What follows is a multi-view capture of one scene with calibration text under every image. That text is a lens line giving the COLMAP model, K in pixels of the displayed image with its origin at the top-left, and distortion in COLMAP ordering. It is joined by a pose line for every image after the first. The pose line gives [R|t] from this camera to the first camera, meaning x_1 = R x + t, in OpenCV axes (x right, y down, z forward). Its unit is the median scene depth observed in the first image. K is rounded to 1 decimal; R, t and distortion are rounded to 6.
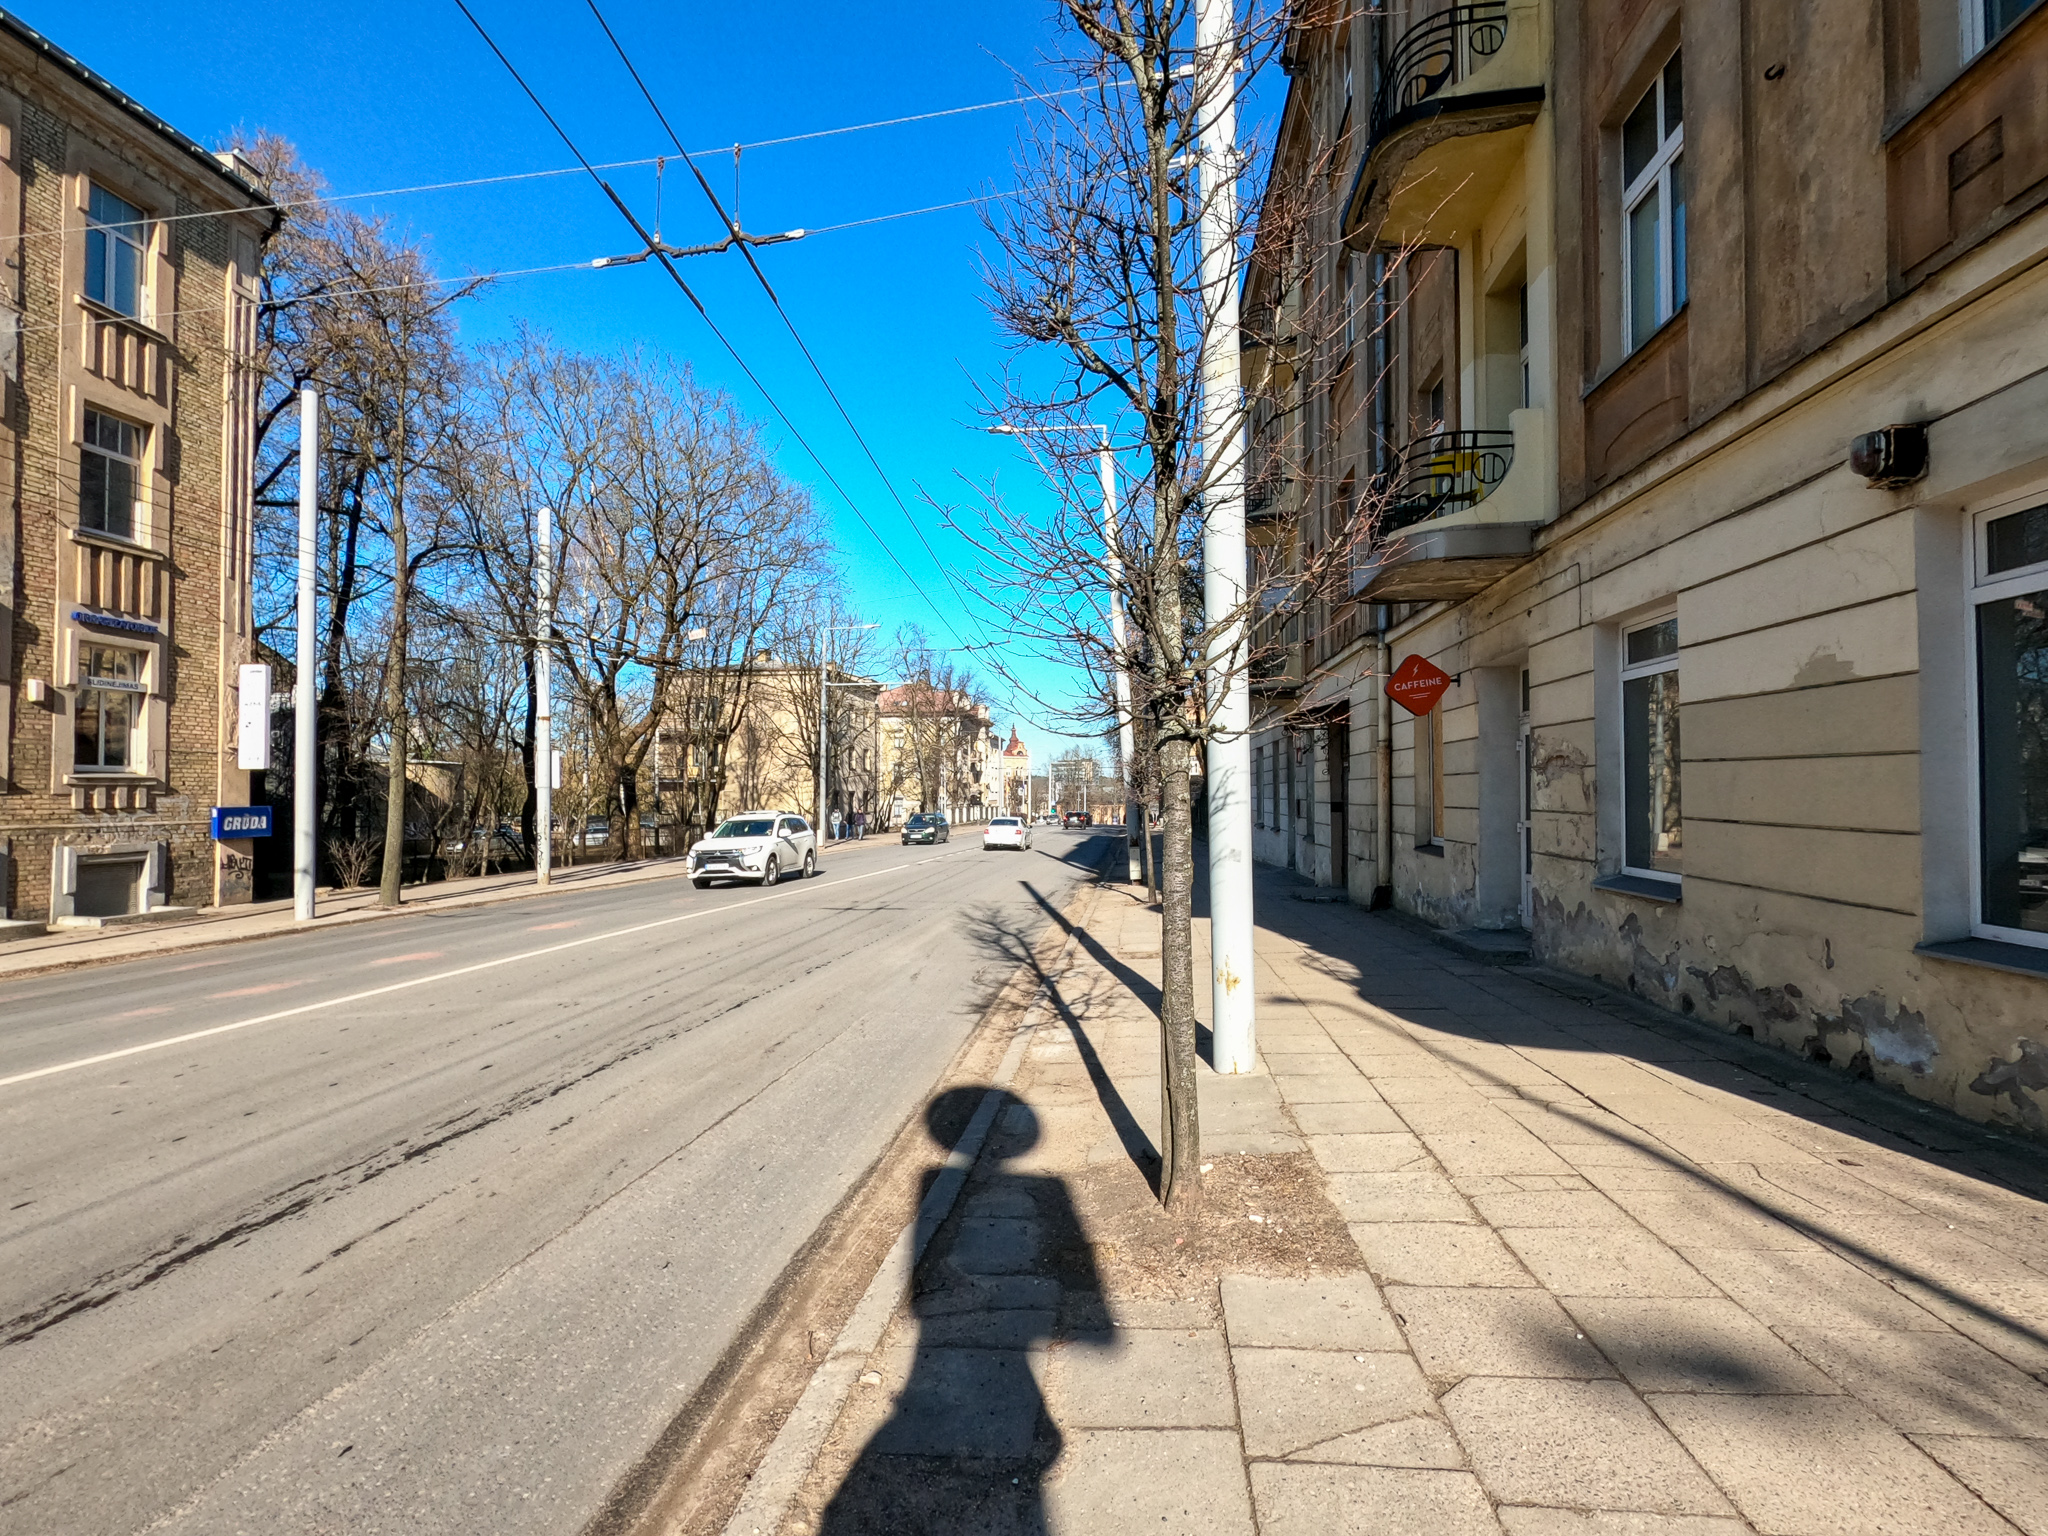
lens RADIAL K [[995.8, 0, 1023.1], [0, 995.8, 773.4], [0, 0, 1]] dist [-0.002063, 0.000053]
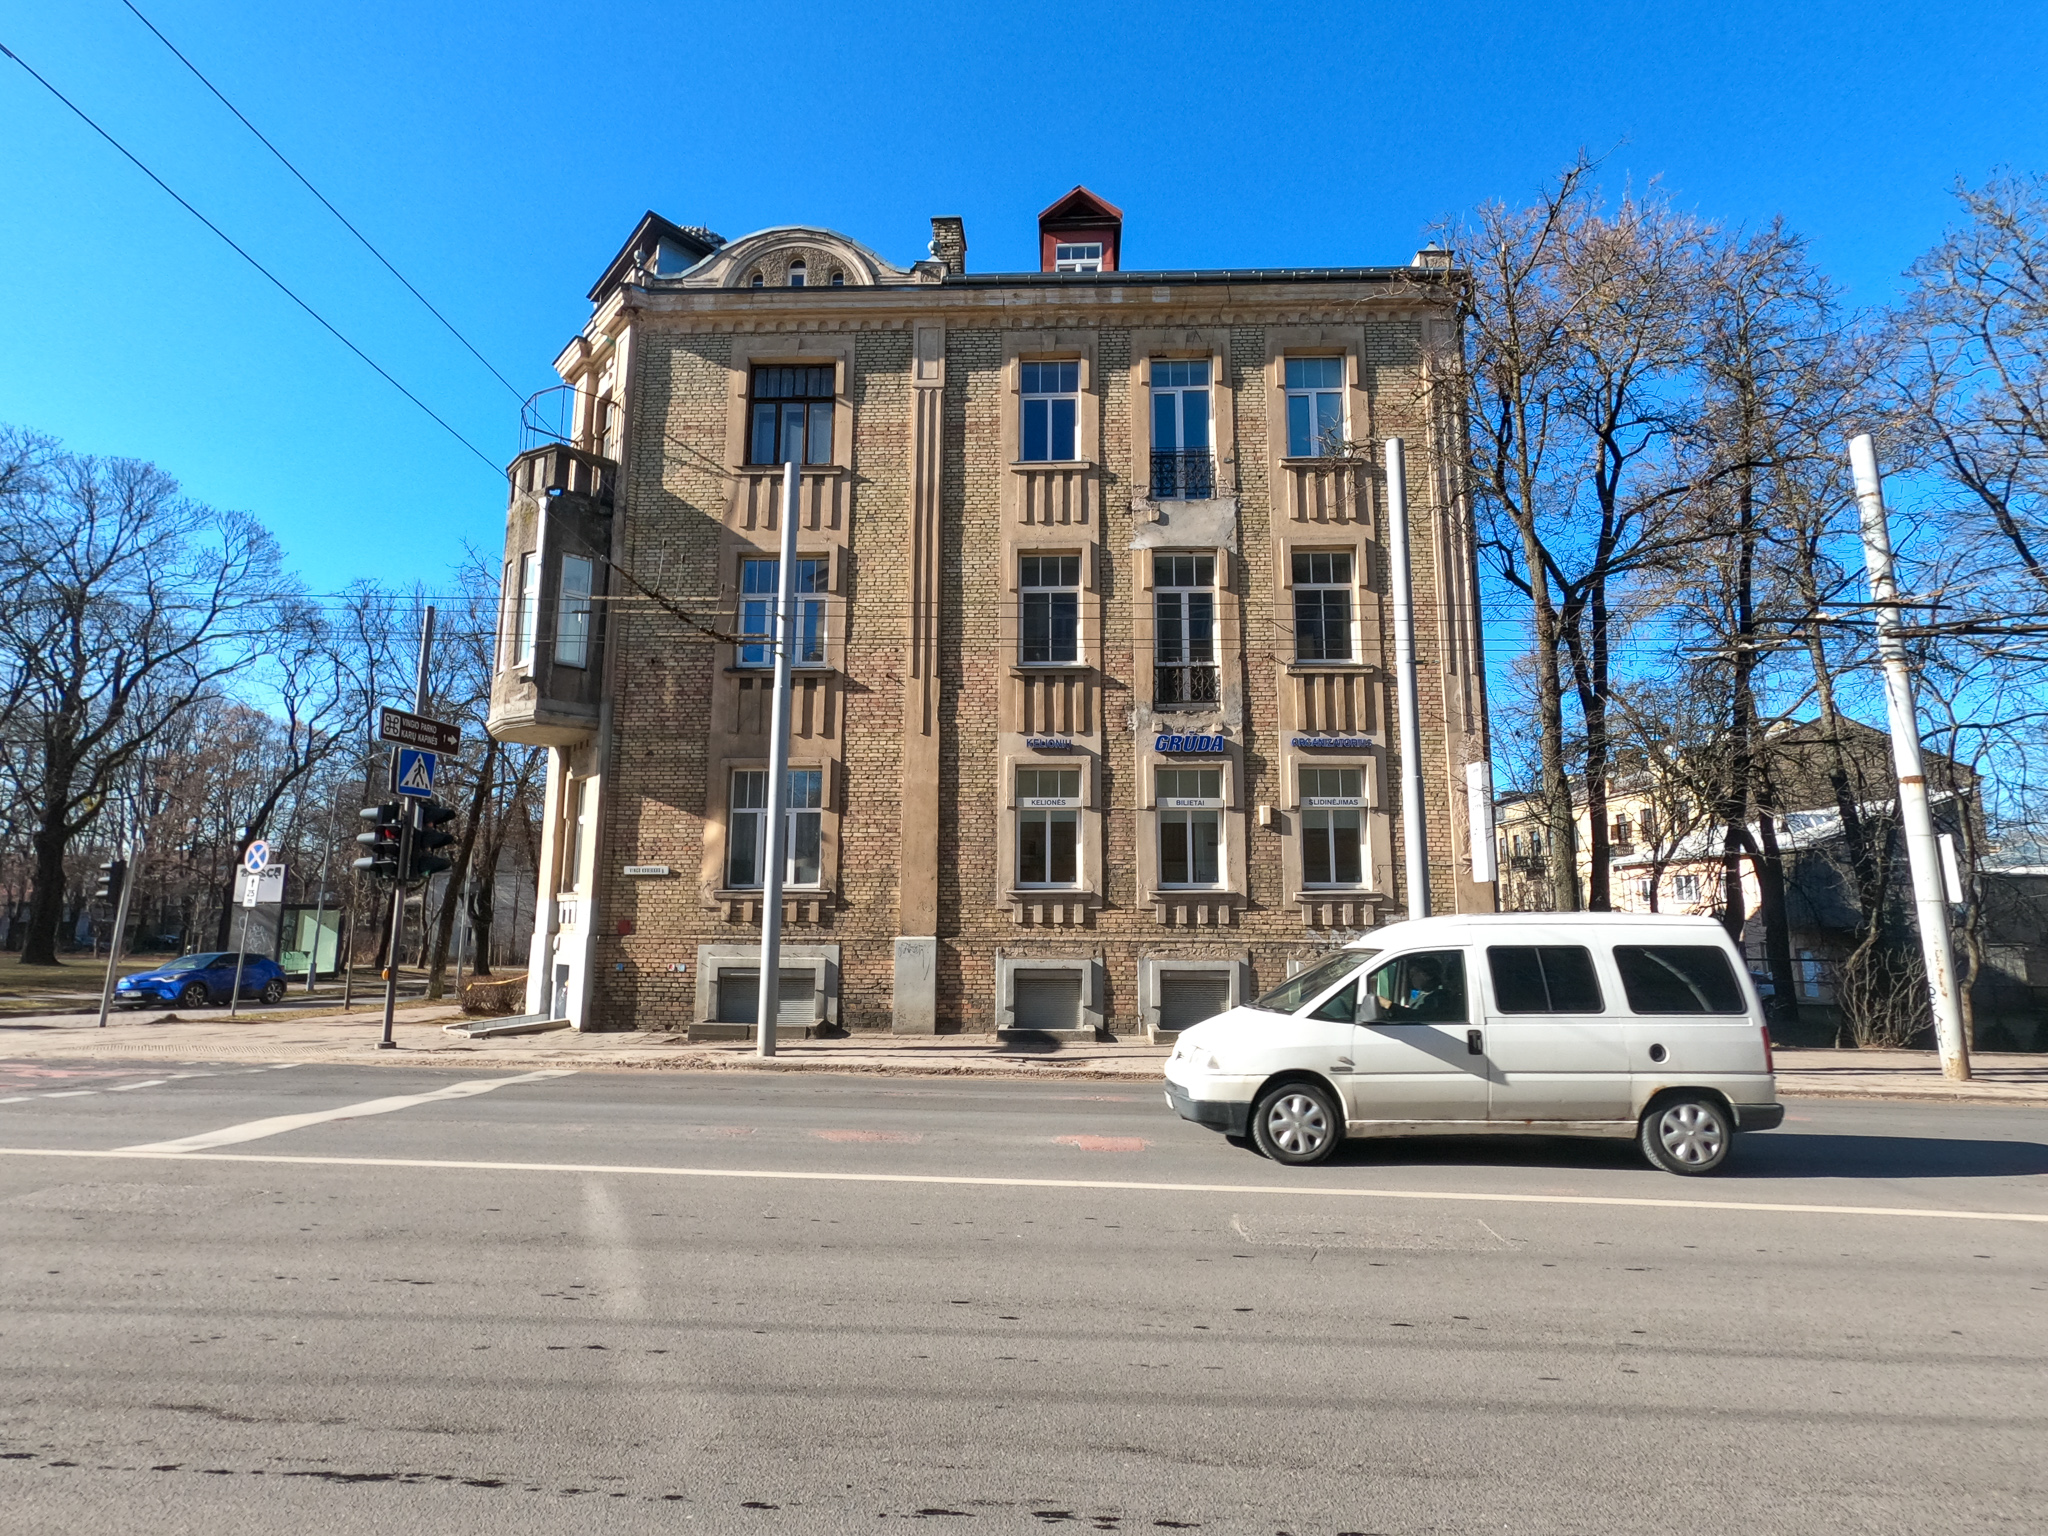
lens RADIAL K [[995.8, 0, 1023.3], [0, 995.8, 753.9], [0, 0, 1]] dist [-0.002063, 0.000053]
pose [[0.058830, -0.151370, -0.986725, 0.086824], [0.013886, 0.988465, -0.150809, 0.011664], [0.998171, -0.004830, 0.060254, 0.632793]]
